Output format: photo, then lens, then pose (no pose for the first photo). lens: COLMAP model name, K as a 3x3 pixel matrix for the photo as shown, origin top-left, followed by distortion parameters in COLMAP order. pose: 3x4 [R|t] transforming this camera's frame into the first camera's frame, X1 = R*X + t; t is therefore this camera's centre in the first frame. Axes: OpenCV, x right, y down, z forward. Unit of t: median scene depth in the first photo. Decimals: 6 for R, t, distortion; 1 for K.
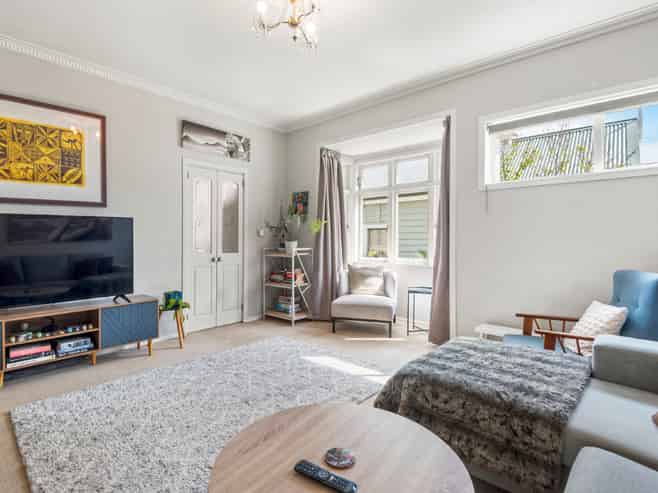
lens RADIAL K [[325.8, 0, 329.2], [0, 325.8, 239.1], [0, 0, 1]] dist [0.017659, -0.000392]
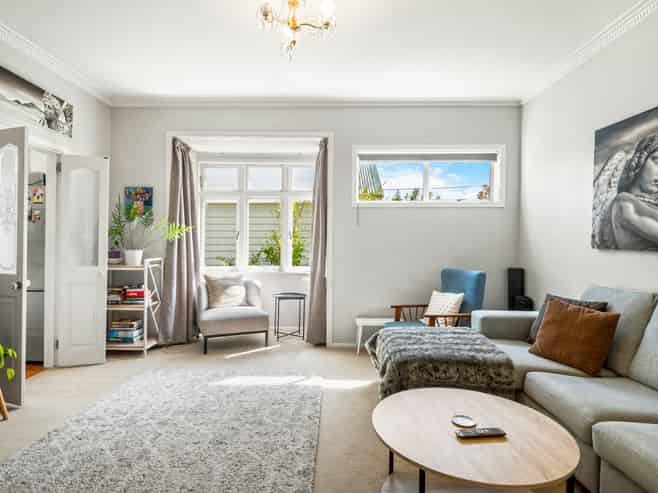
lens RADIAL K [[344.0, 0, 329.0], [0, 344.0, 246.5], [0, 0, 1]] dist [0.046987, -0.035652]
pose [[0.777869, -0.000426, 0.628427, -0.295803], [-0.004501, 0.999970, 0.006249, -0.008929], [-0.628411, -0.007690, 0.777844, 0.061221]]
